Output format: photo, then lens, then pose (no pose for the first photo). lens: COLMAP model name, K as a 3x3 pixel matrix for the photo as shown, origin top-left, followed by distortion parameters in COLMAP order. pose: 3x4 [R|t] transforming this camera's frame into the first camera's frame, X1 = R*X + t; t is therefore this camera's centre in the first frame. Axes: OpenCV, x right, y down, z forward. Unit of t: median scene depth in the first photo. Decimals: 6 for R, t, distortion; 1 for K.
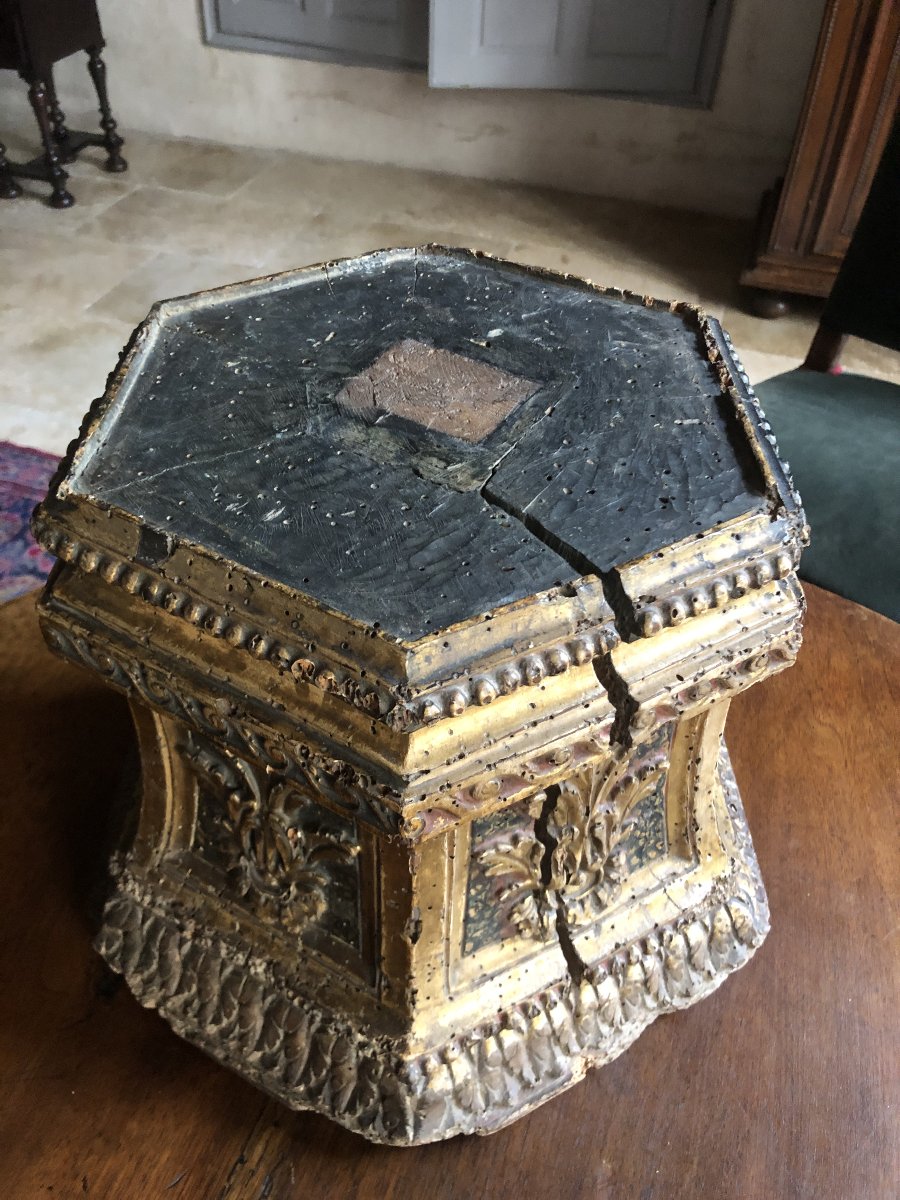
lens RADIAL K [[1045.1, 0, 454.7], [0, 1045.1, 597.4], [0, 0, 1]] dist [-0.008281, 0.018101]
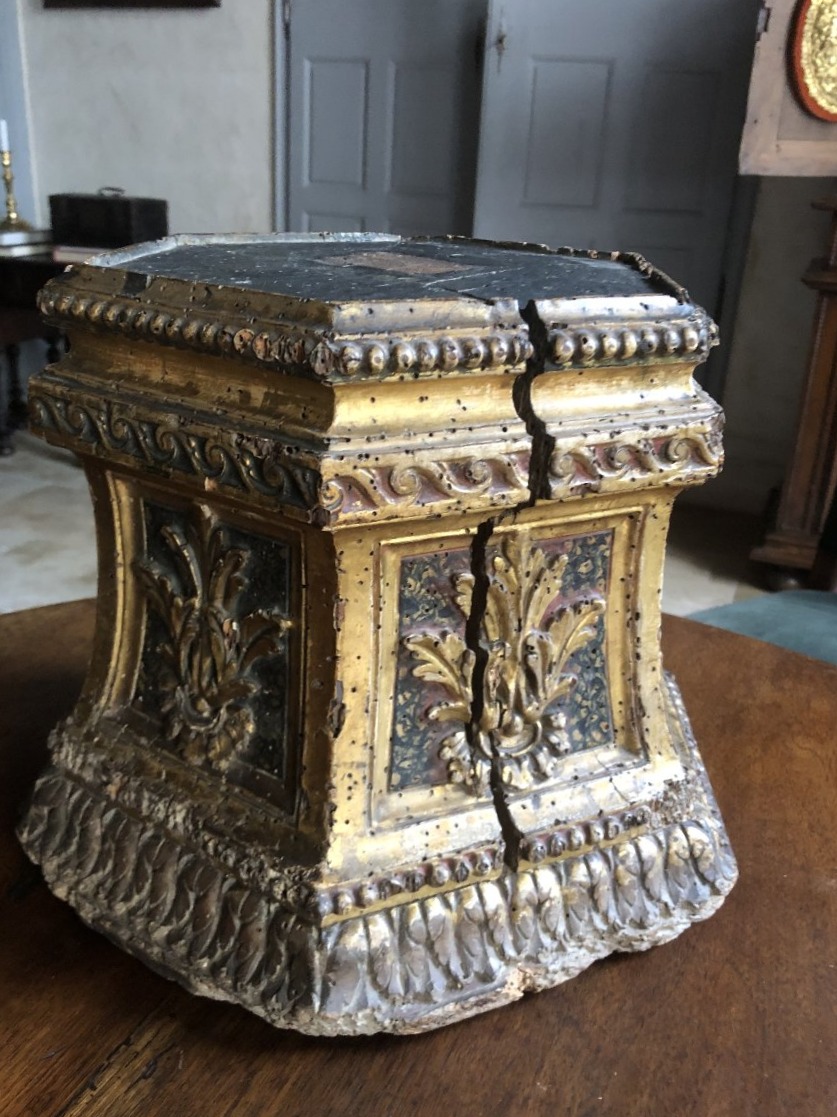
lens RADIAL K [[1048.4, 0, 424.1], [0, 1048.4, 558.3], [0, 0, 1]] dist [0.013331, 0.000000]
pose [[0.996669, 0.041347, -0.070293, 0.095473], [-0.064382, 0.927990, -0.367001, 0.479864], [0.050057, 0.370304, 0.927561, 0.031959]]
